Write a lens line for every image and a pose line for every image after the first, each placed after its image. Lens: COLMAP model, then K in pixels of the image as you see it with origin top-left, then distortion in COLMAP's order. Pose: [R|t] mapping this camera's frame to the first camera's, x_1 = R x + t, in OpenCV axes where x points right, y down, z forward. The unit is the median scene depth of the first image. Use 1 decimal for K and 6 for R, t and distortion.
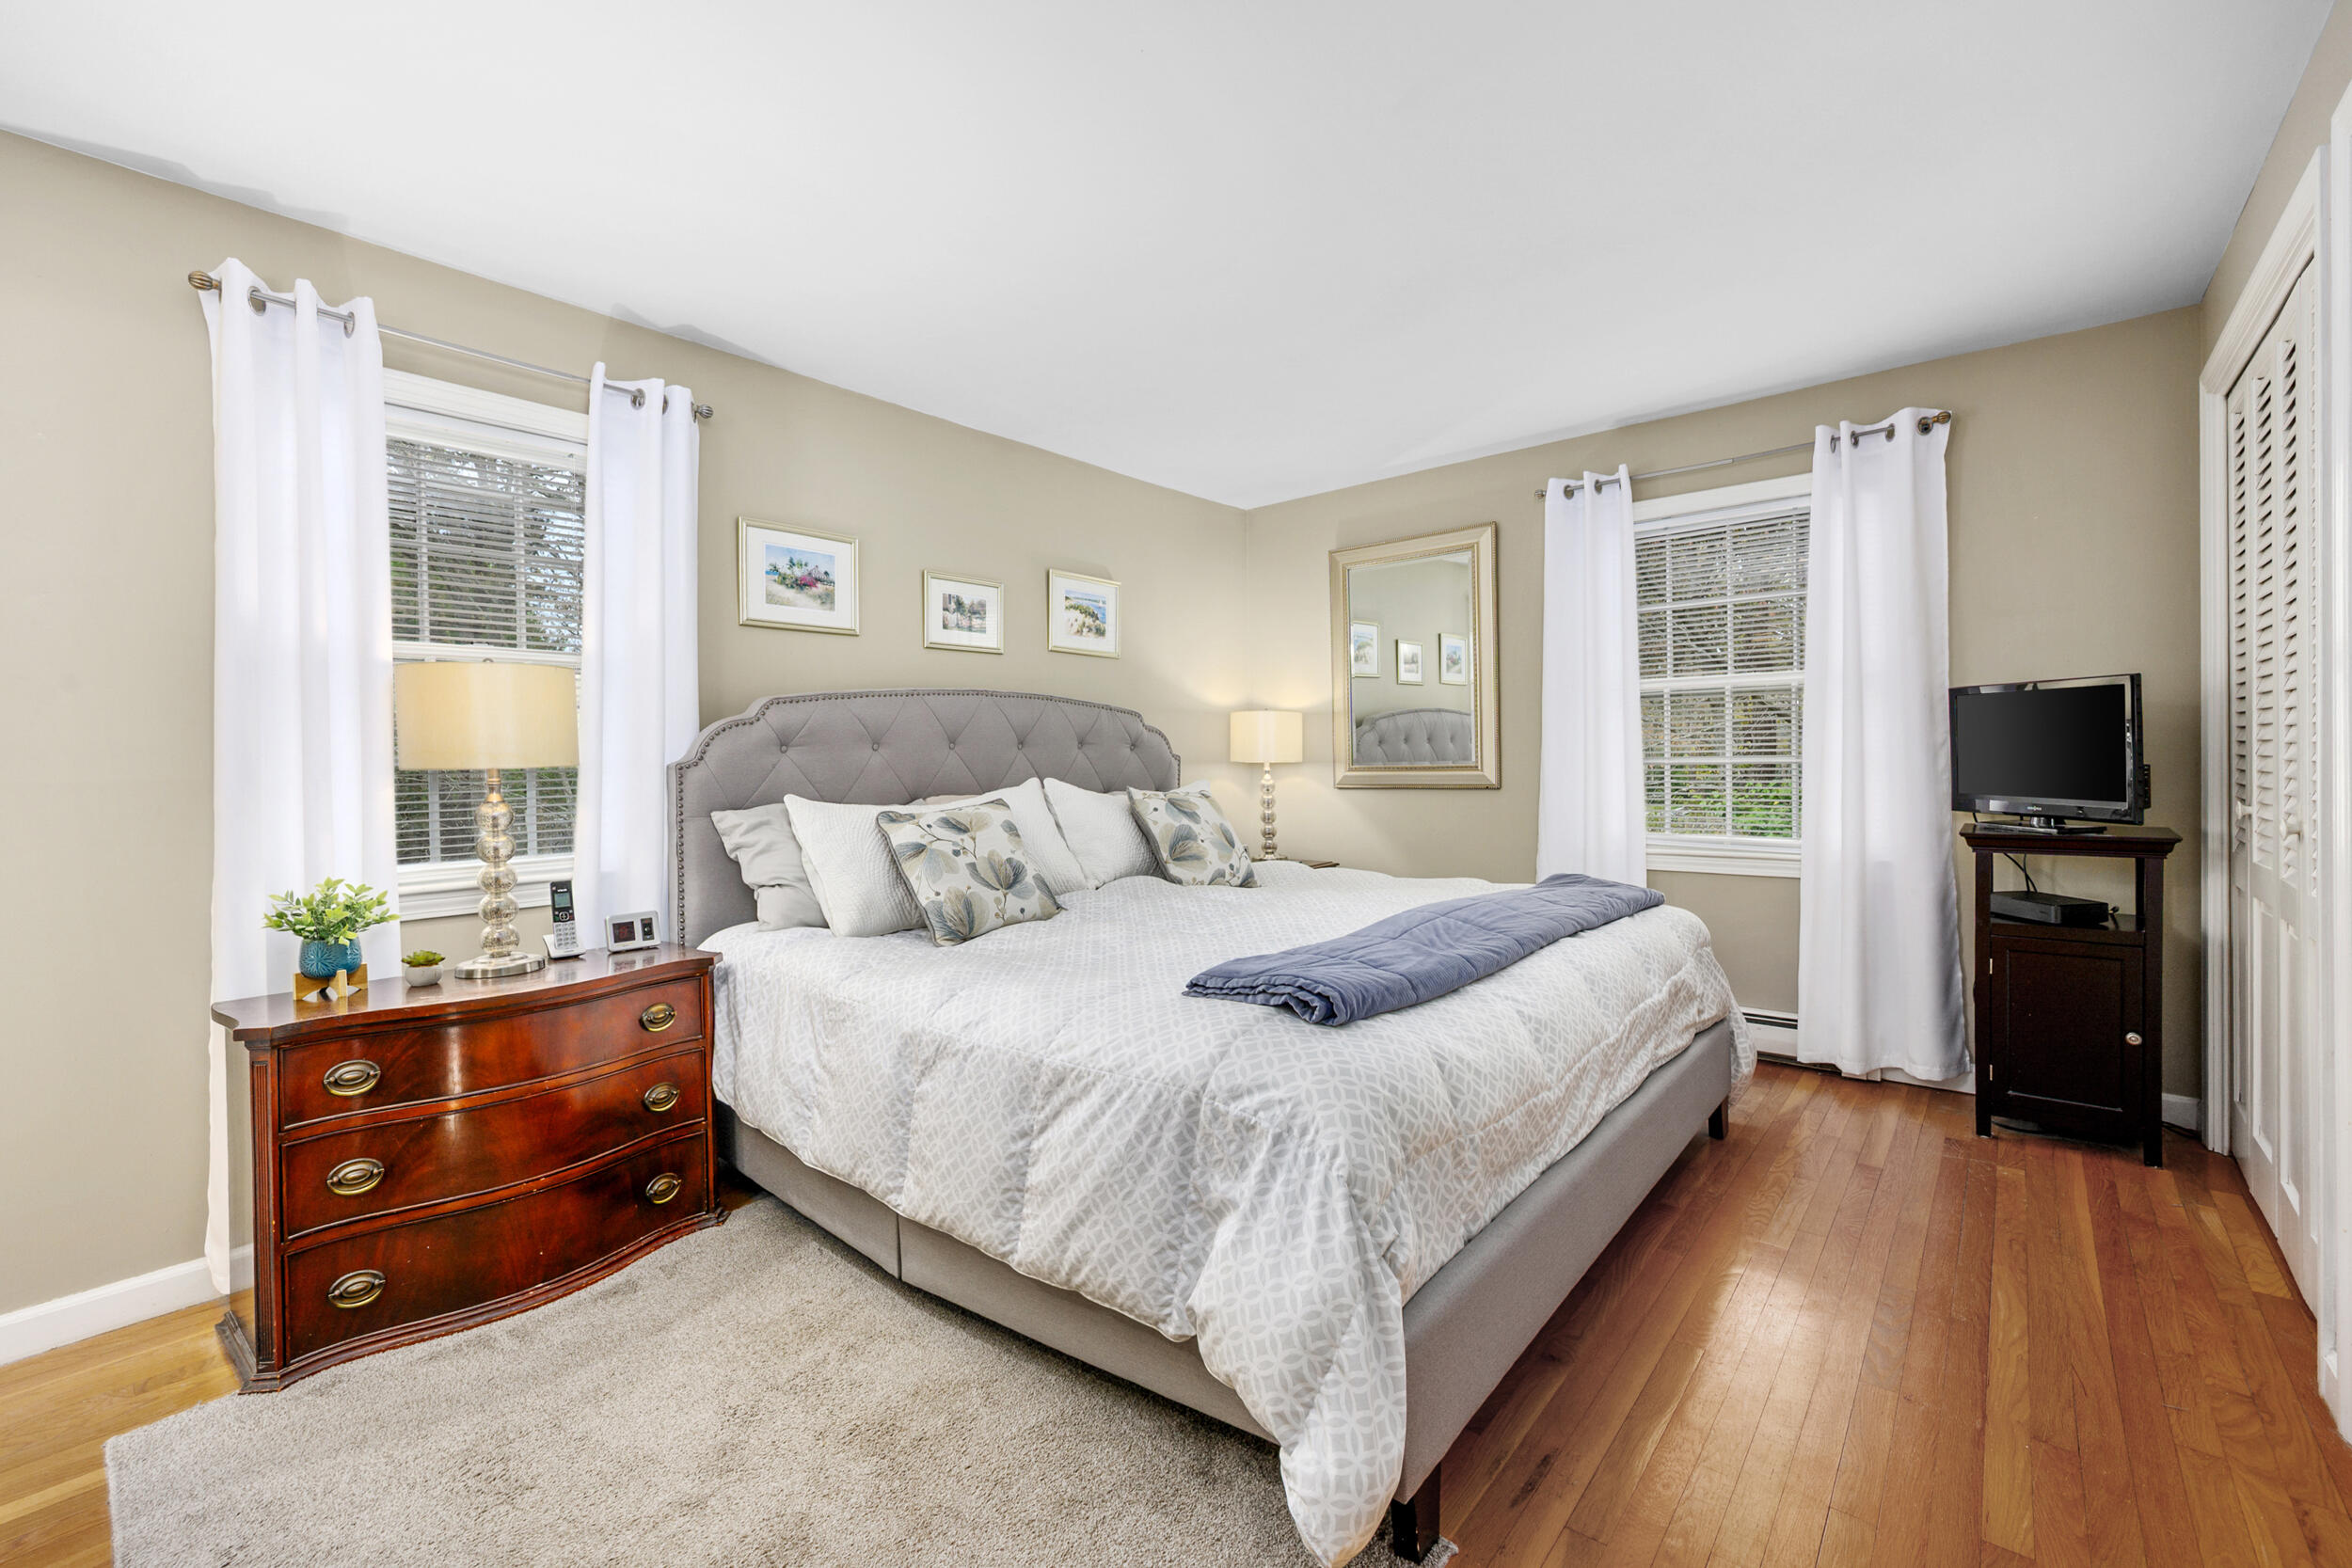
lens RADIAL K [[989.6, 0, 1176.0], [0, 989.6, 784.0], [0, 0, 1]] dist [-0.000467, -0.000085]
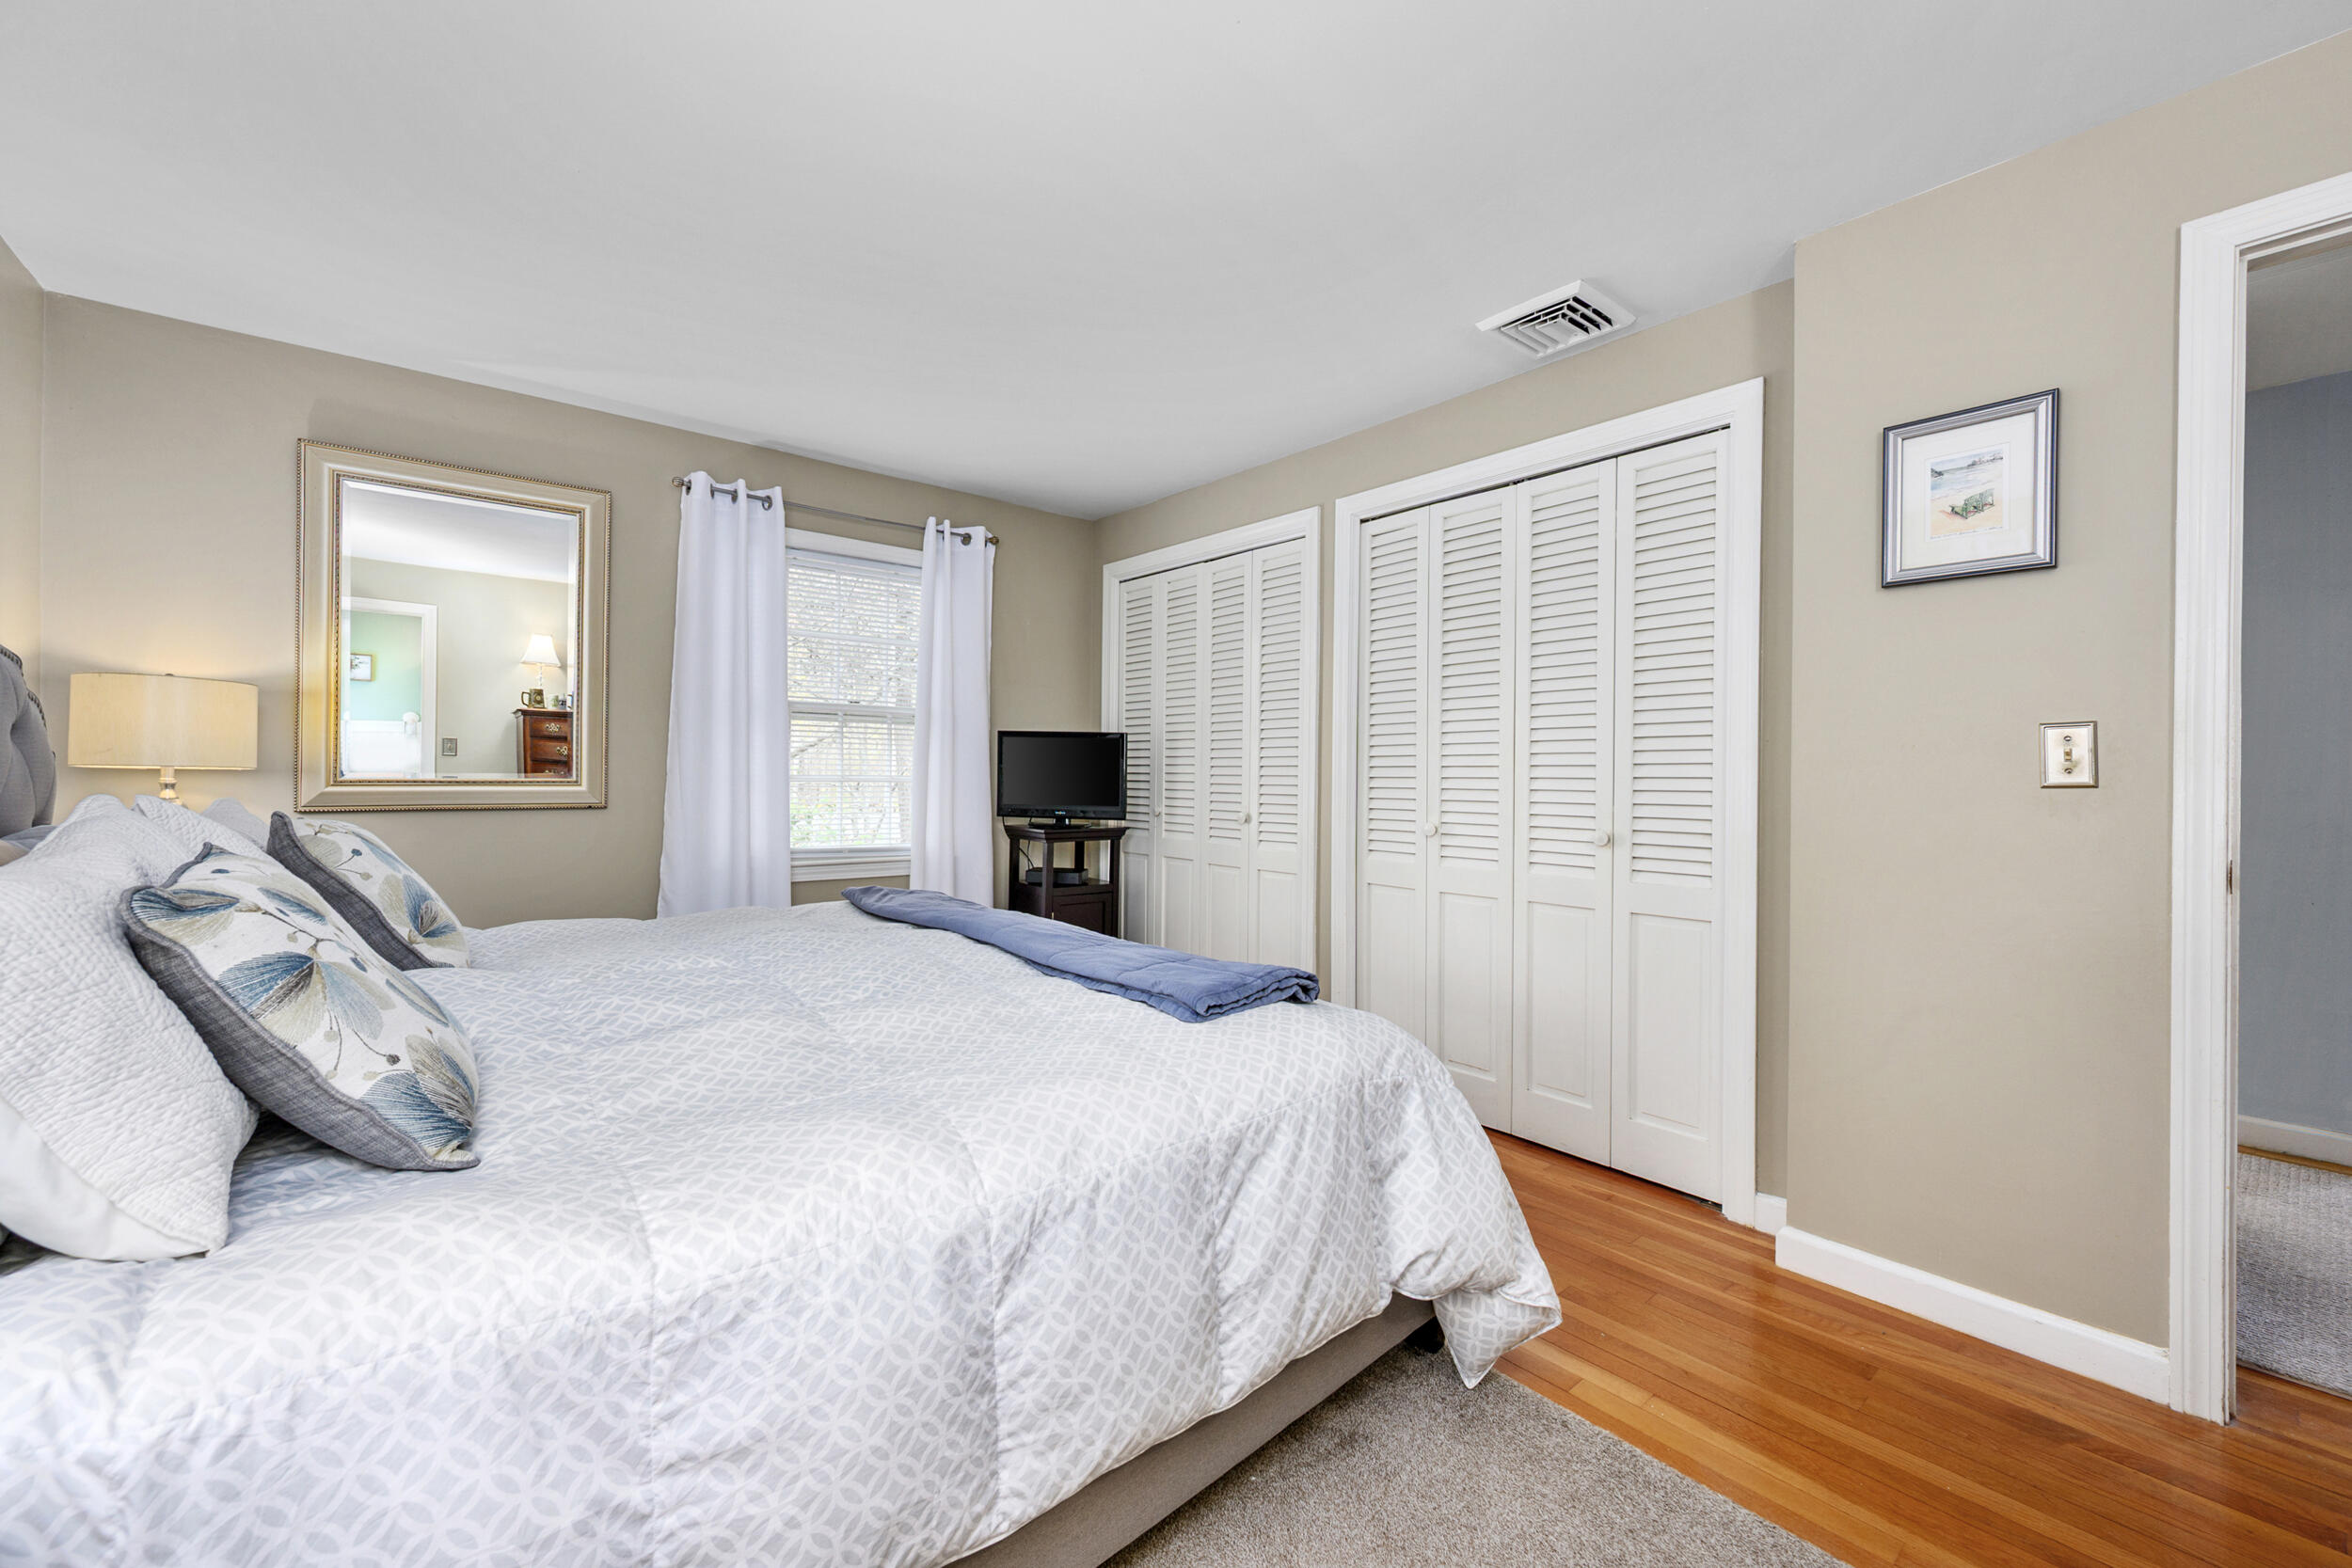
lens RADIAL K [[938.3, 0, 1190.7], [0, 938.3, 764.1], [0, 0, 1]] dist [-0.000478, -0.000175]
pose [[0.165951, 0.025475, 0.985805, -0.628968], [0.007181, 0.999609, -0.027040, -0.007264], [-0.986108, 0.011567, 0.165703, 0.607001]]
